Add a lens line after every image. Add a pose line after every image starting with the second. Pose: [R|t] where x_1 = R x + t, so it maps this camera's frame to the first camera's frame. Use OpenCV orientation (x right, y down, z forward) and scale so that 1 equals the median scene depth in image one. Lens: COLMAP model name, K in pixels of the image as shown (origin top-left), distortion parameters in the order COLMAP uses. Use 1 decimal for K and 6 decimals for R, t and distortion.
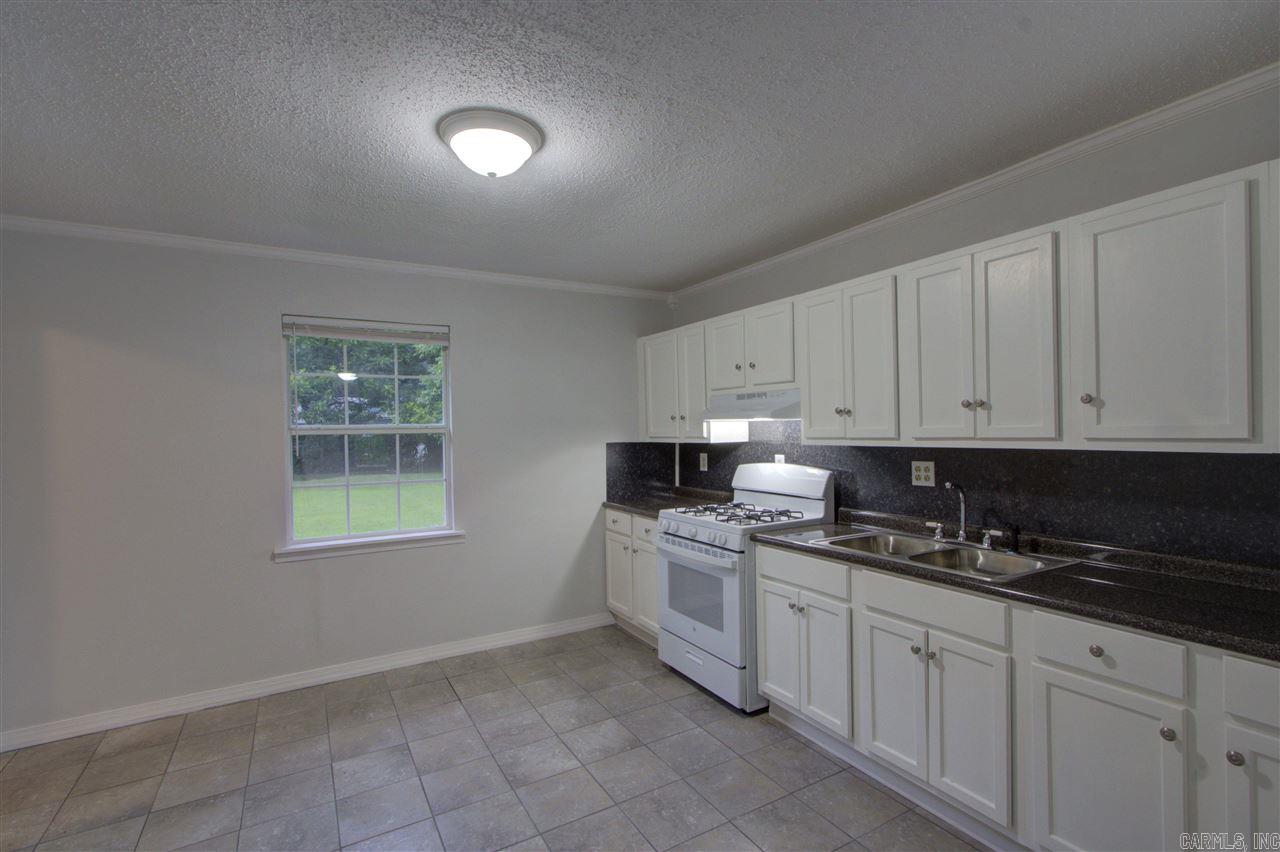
lens RADIAL K [[589.8, 0, 643.4], [0, 589.8, 430.6], [0, 0, 1]] dist [0.000424, 0.005364]
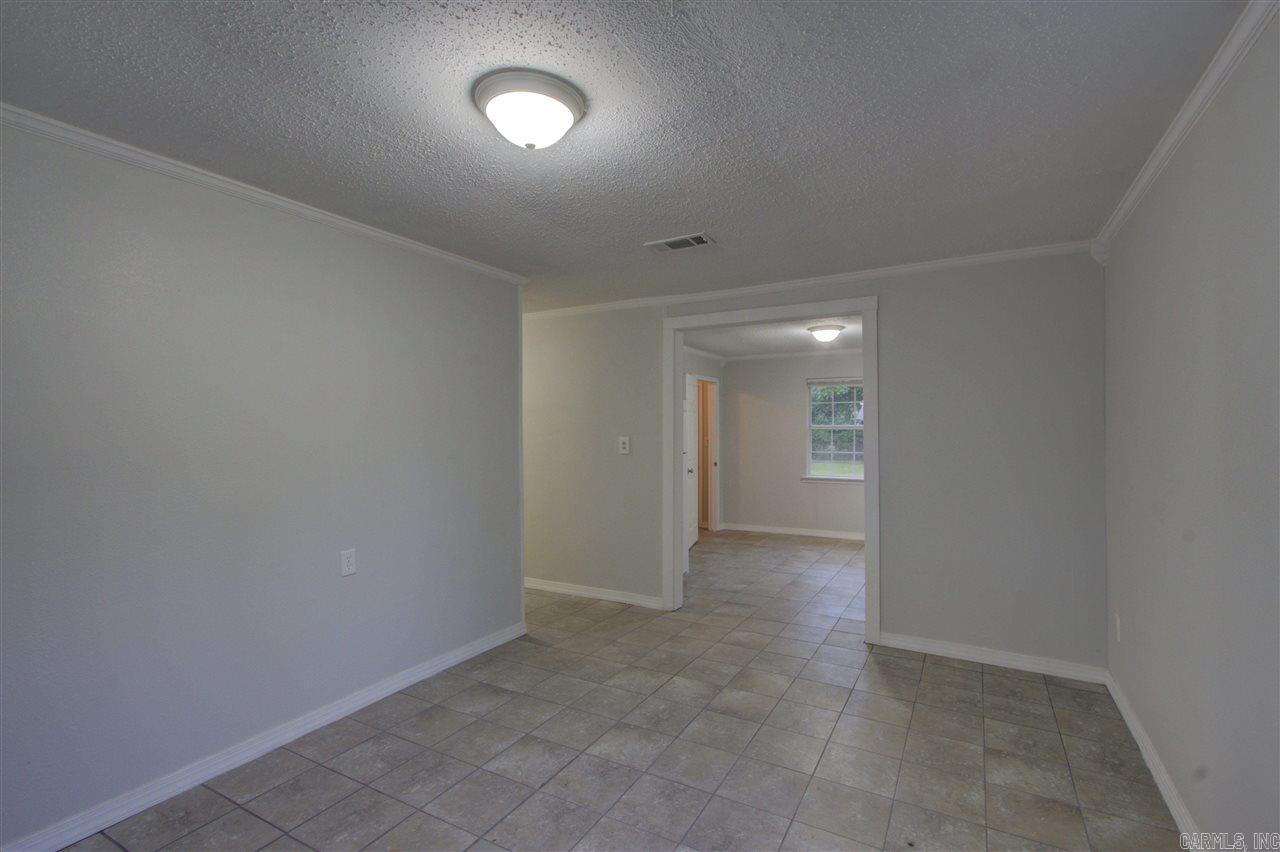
lens RADIAL K [[589.8, 0, 642.0], [0, 589.8, 429.6], [0, 0, 1]] dist [0.000424, 0.005364]
pose [[0.504732, 0.008553, -0.863234, 1.187548], [-0.002844, 0.999962, 0.008245, -0.009431], [0.863271, -0.001706, 0.504737, -0.822534]]
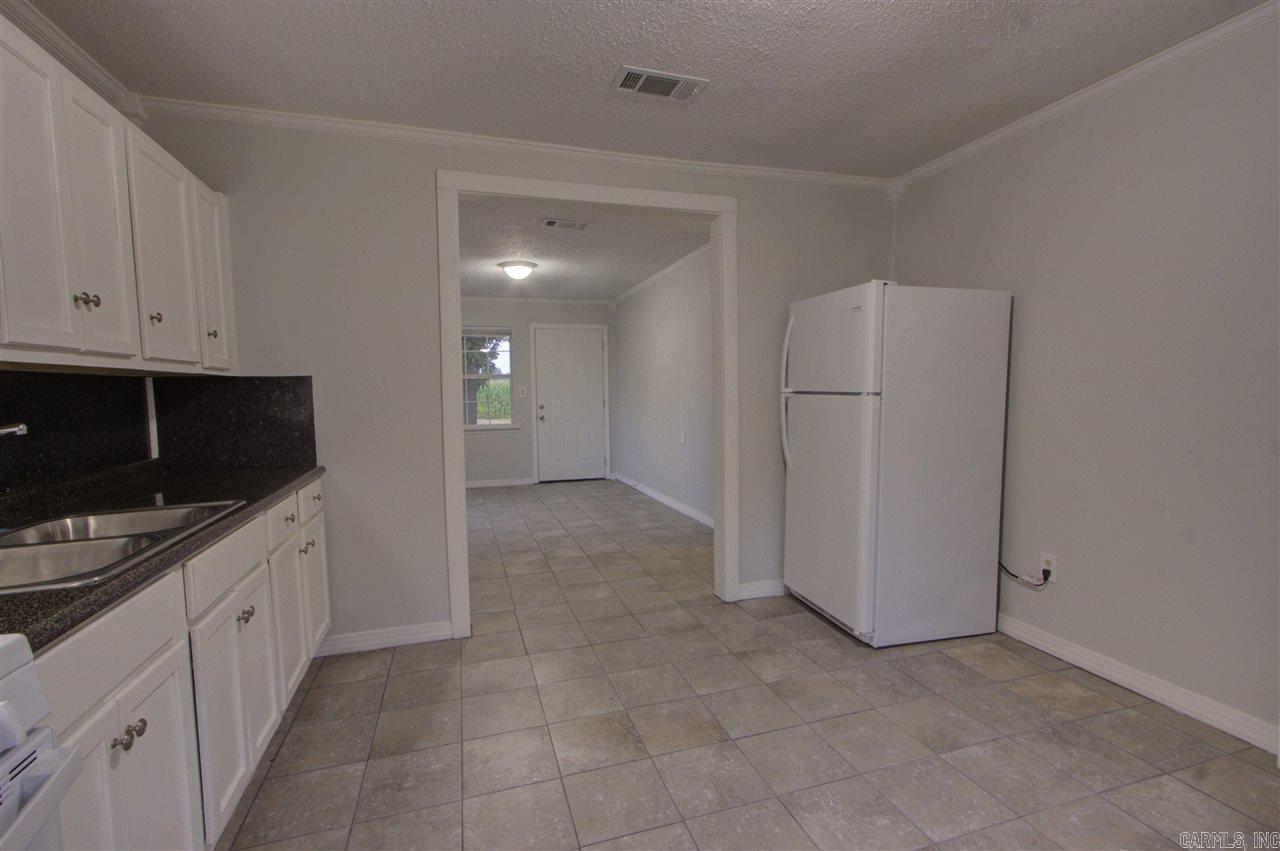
lens RADIAL K [[589.8, 0, 643.9], [0, 589.8, 429.8], [0, 0, 1]] dist [0.000424, 0.005364]
pose [[-0.975978, 0.021008, 0.216852, -0.159116], [0.036528, 0.997029, 0.067809, 0.058582], [-0.214783, 0.074101, -0.973847, 1.102649]]
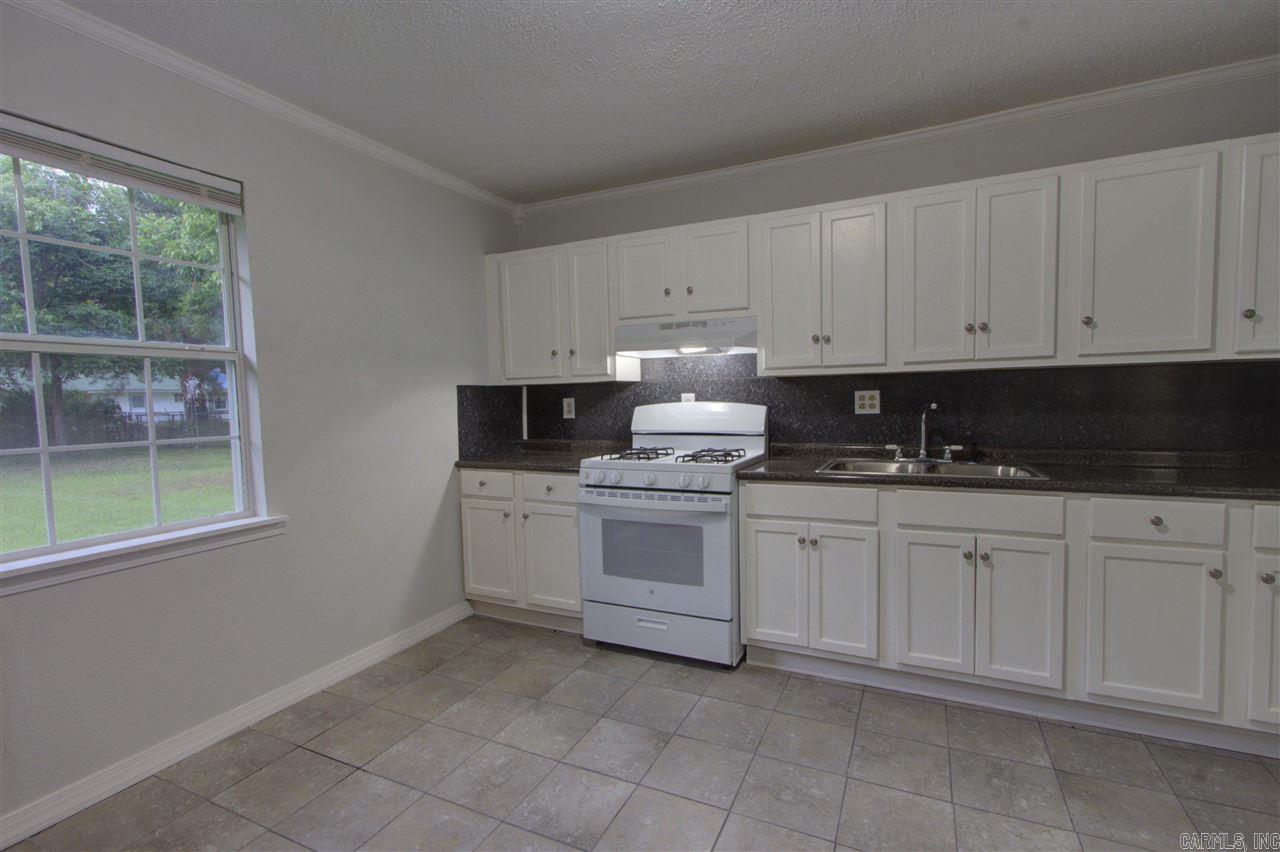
lens RADIAL K [[589.8, 0, 643.8], [0, 589.8, 429.9], [0, 0, 1]] dist [0.000424, 0.005364]
pose [[0.826444, -0.033436, 0.562026, -0.409353], [0.008761, 0.998878, 0.046543, 0.062779], [-0.562951, -0.033541, 0.825809, 0.311593]]
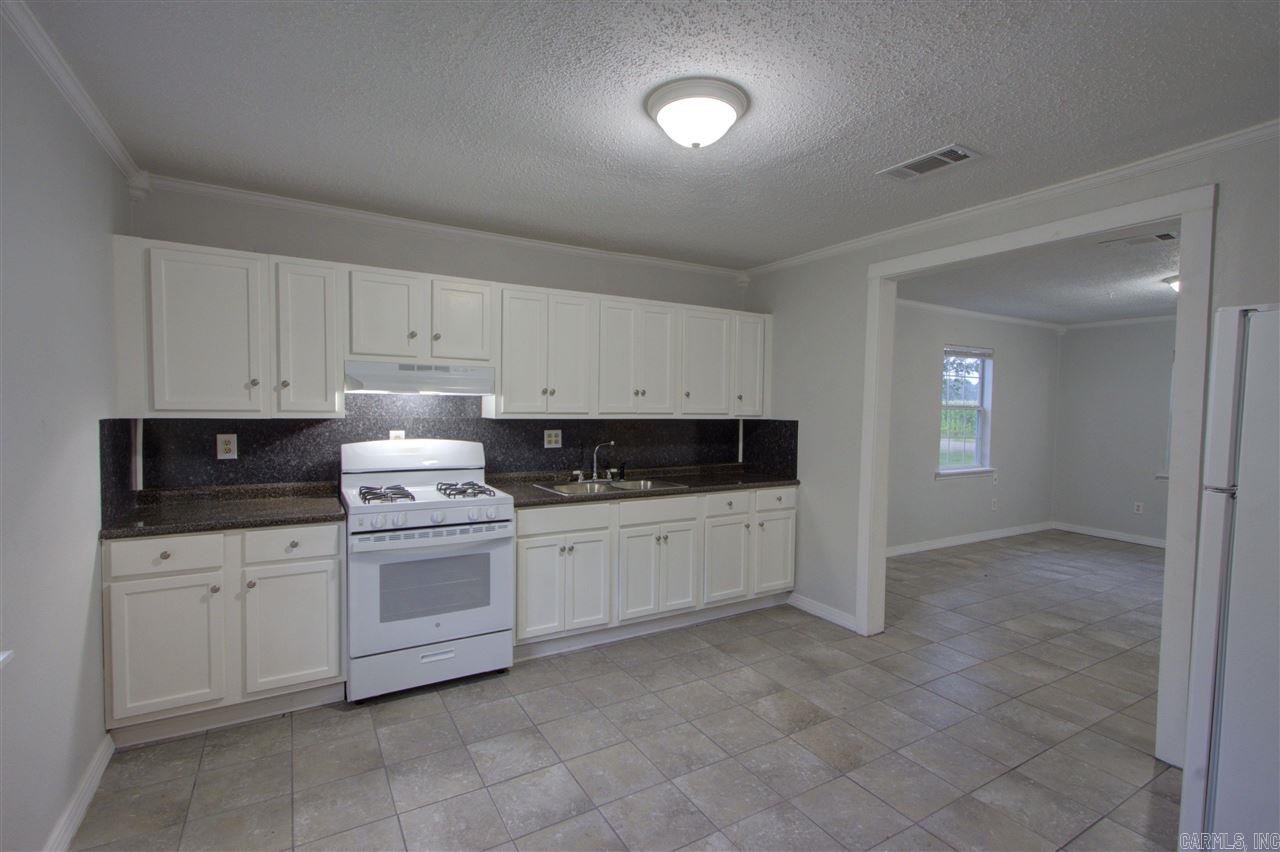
lens RADIAL K [[589.8, 0, 643.0], [0, 589.8, 429.6], [0, 0, 1]] dist [0.000424, 0.005364]
pose [[-0.007677, -0.019895, 0.999773, -0.827576], [-0.011917, 0.999733, 0.019803, 0.018362], [-0.999900, -0.011762, -0.007912, 0.715623]]
